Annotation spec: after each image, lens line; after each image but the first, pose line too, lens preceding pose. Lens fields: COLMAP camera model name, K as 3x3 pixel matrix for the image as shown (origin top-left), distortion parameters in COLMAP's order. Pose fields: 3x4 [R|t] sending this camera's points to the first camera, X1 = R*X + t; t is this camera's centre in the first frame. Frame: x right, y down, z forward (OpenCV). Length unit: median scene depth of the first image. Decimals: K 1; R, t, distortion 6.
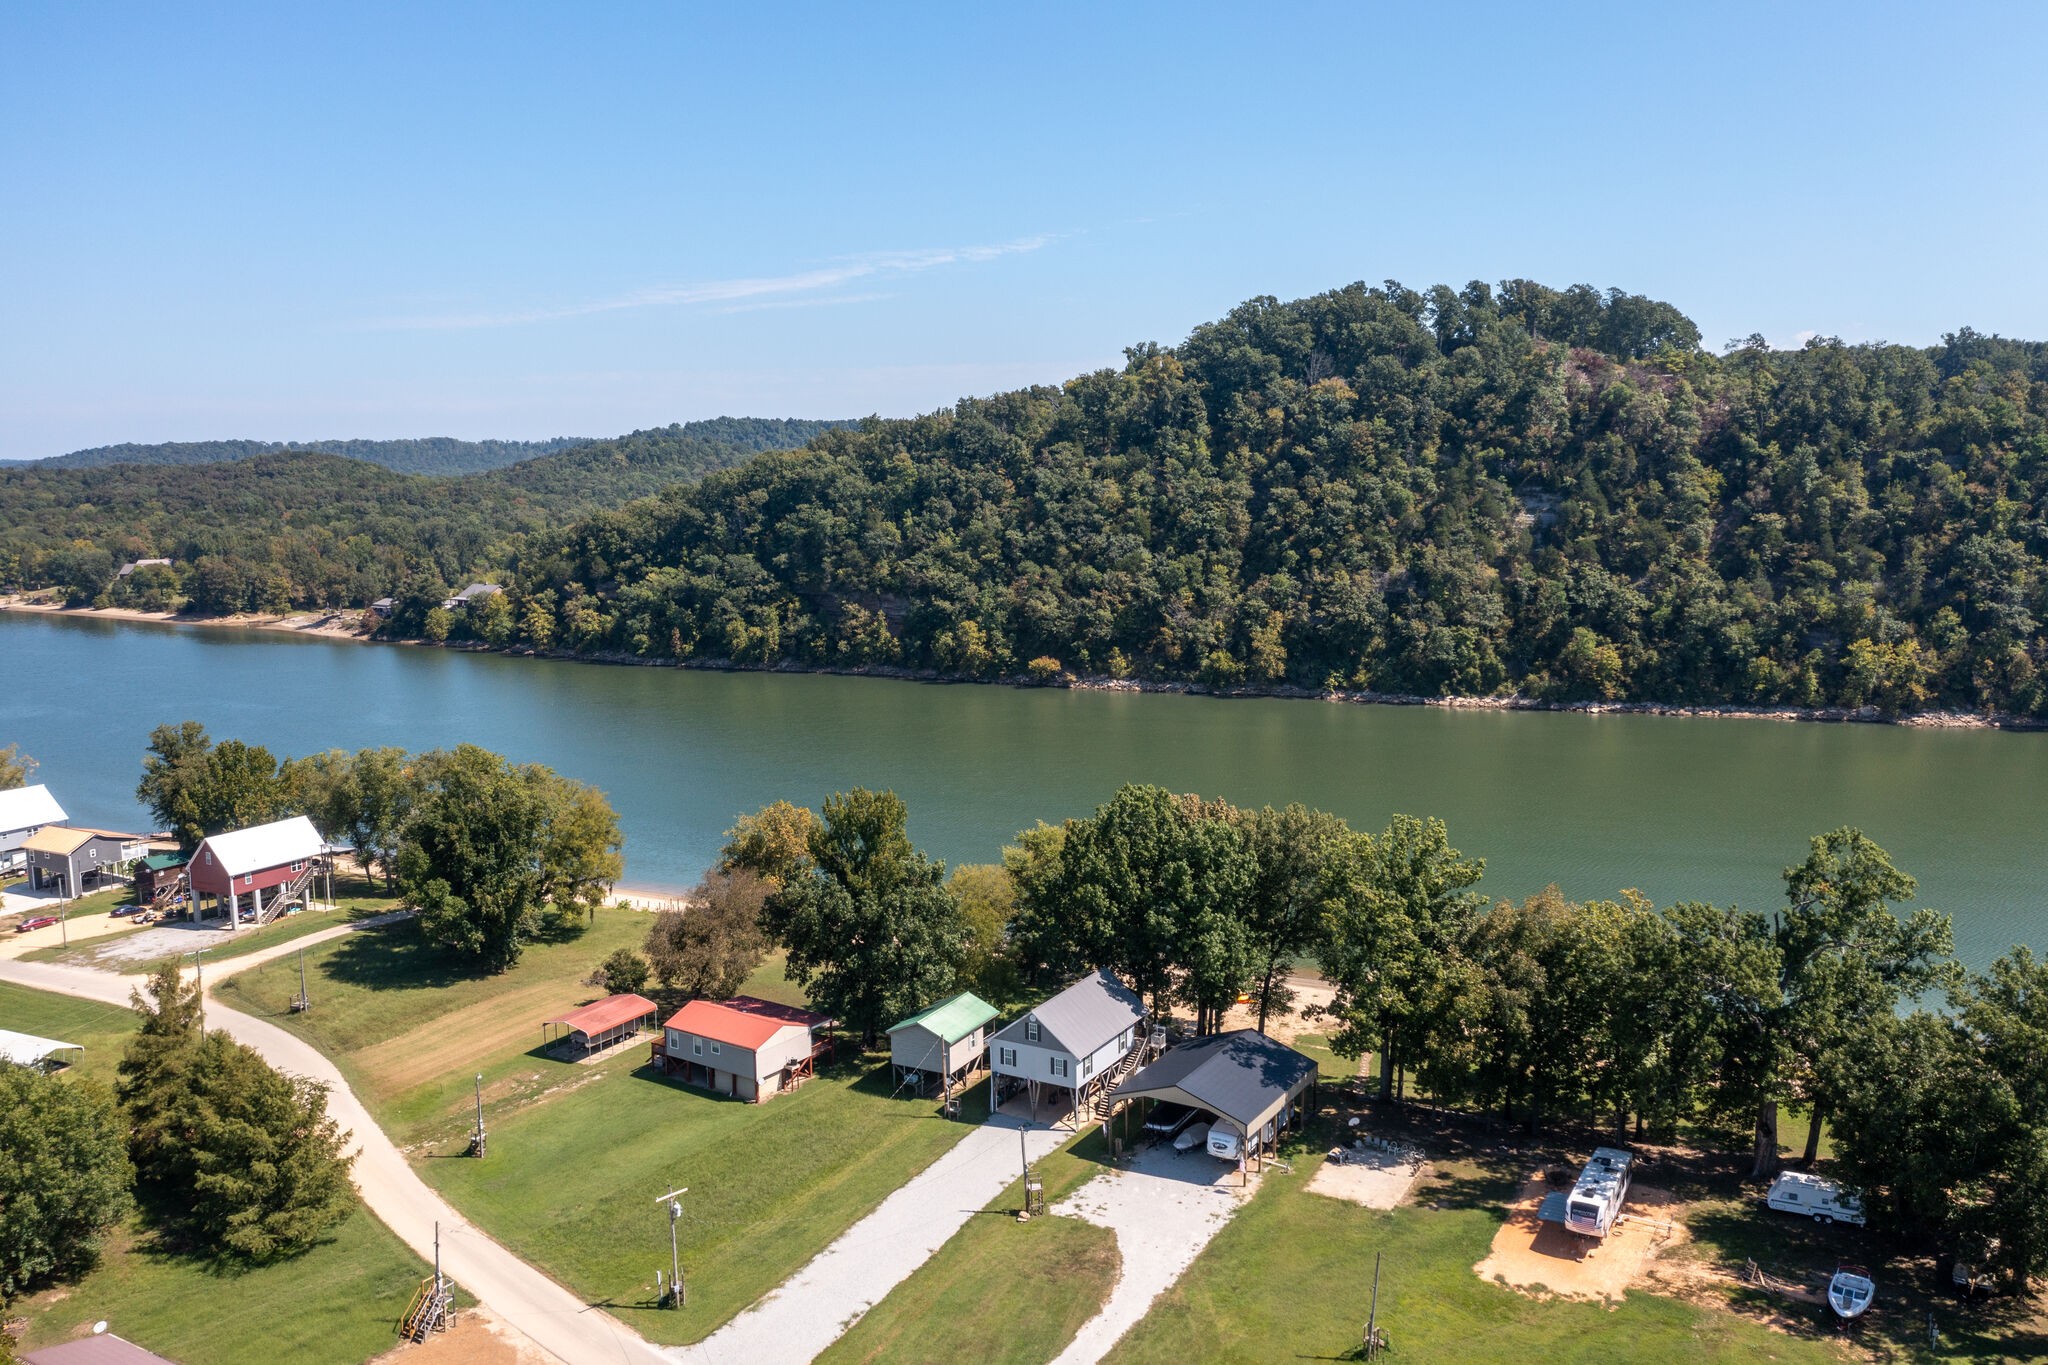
lens RADIAL K [[1617.5, 0, 1017.7], [0, 1617.5, 665.0], [0, 0, 1]] dist [-0.014787, 0.010254]
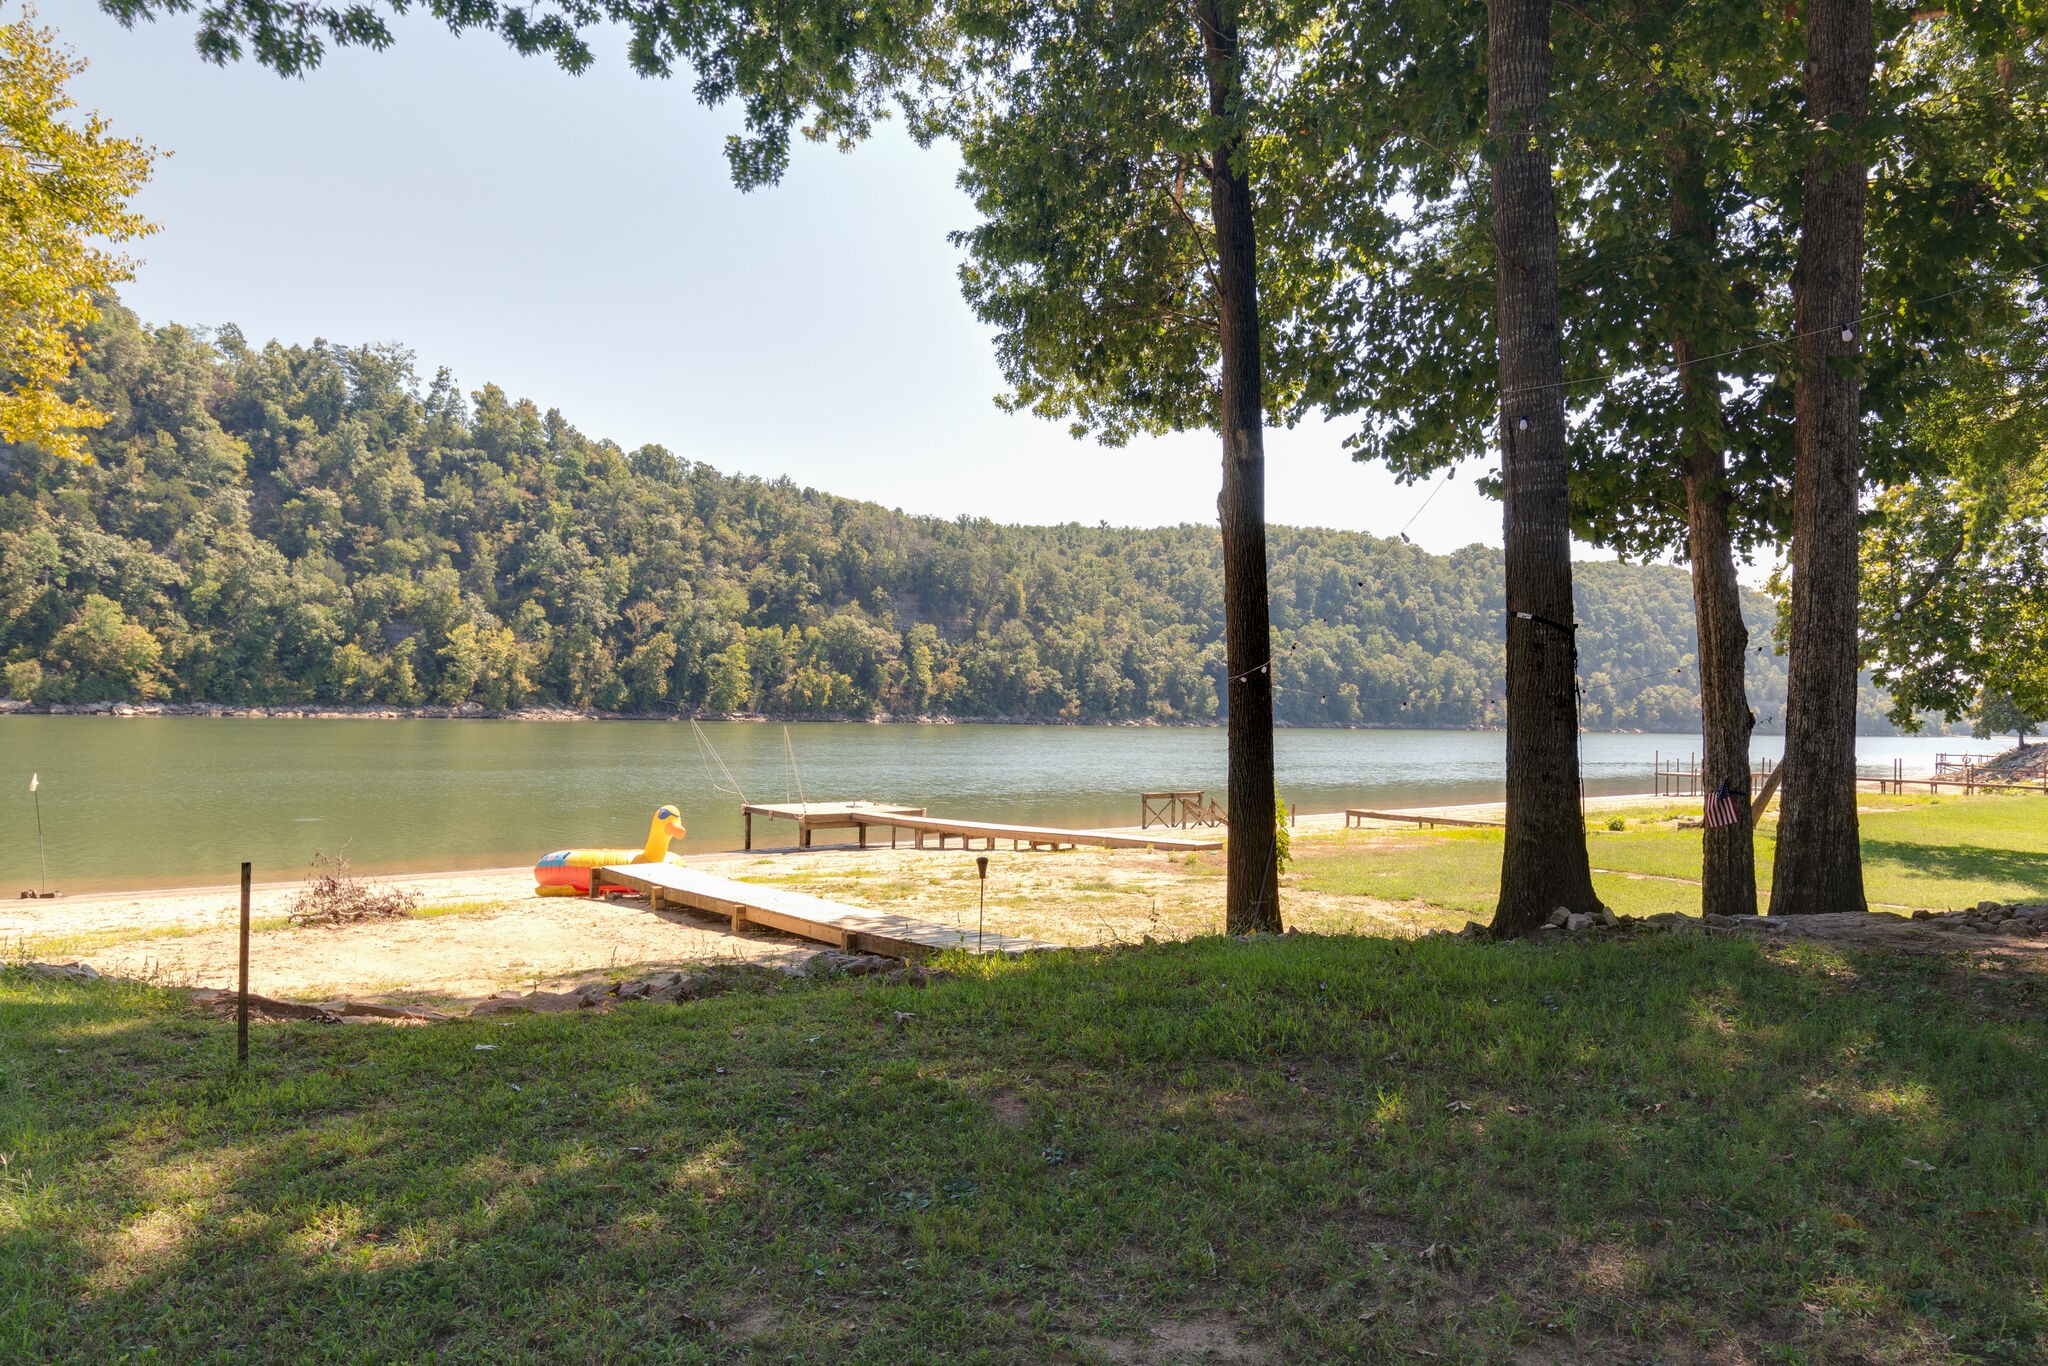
lens RADIAL K [[1285.7, 0, 1019.8], [0, 1285.7, 716.1], [0, 0, 1]] dist [0.000330, -0.006228]
pose [[0.417776, 0.013871, 0.908444, 0.010980], [0.080965, 0.995337, -0.052432, 0.079453], [-0.904935, 0.095457, 0.414705, 0.366818]]
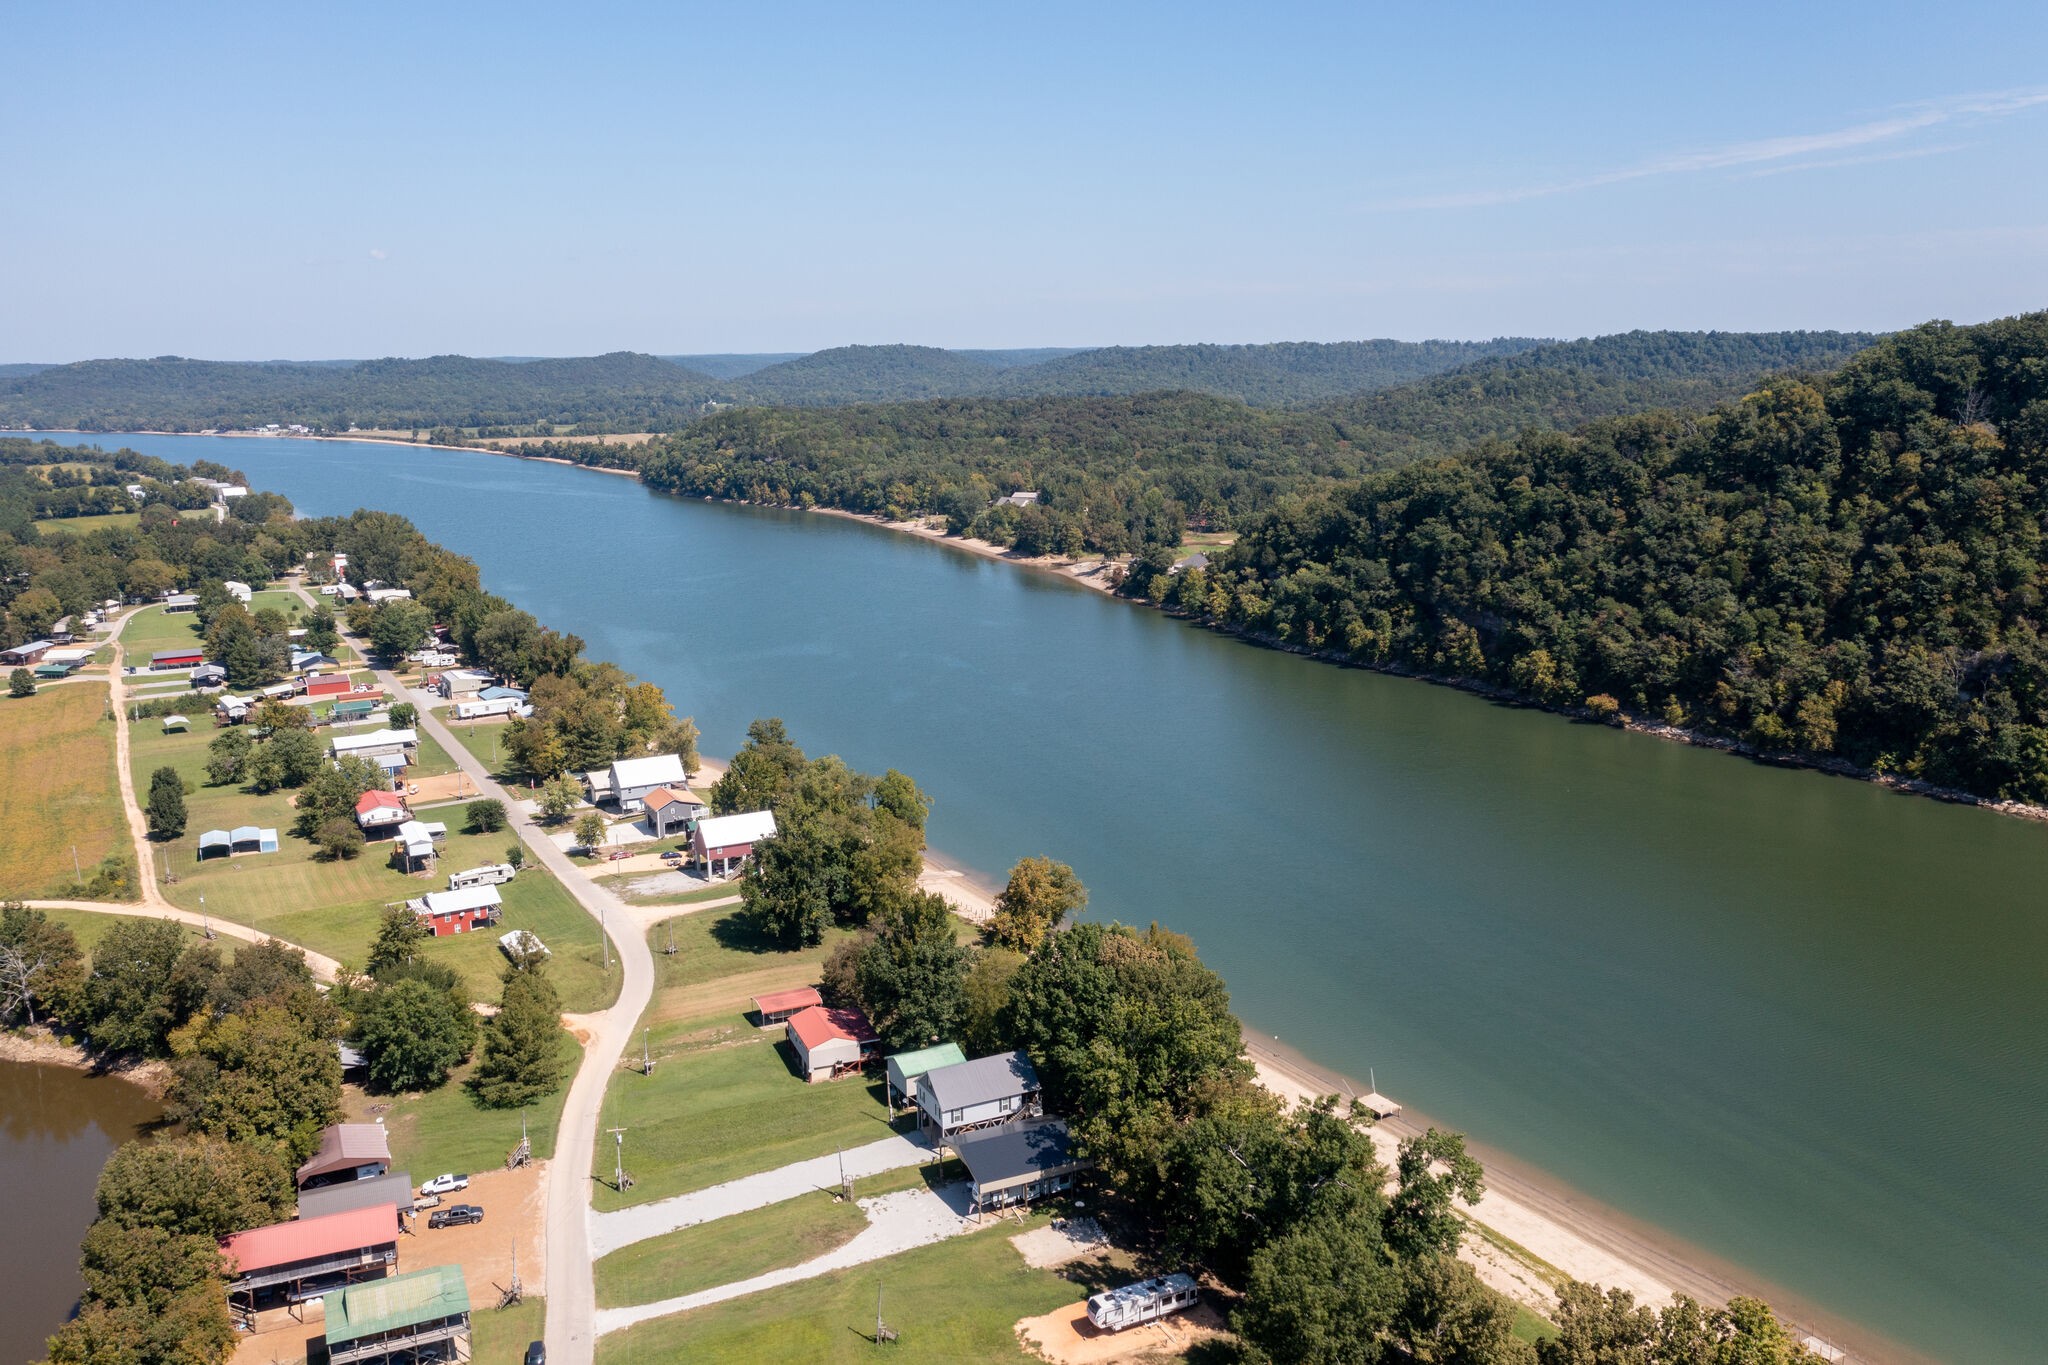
lens RADIAL K [[1617.5, 0, 1017.7], [0, 1617.5, 665.0], [0, 0, 1]] dist [-0.014787, 0.010254]
pose [[0.833089, 0.108998, -0.542293, 0.261097], [-0.069713, 0.993265, 0.092546, -0.093038], [0.548728, -0.039294, 0.835077, -0.057099]]
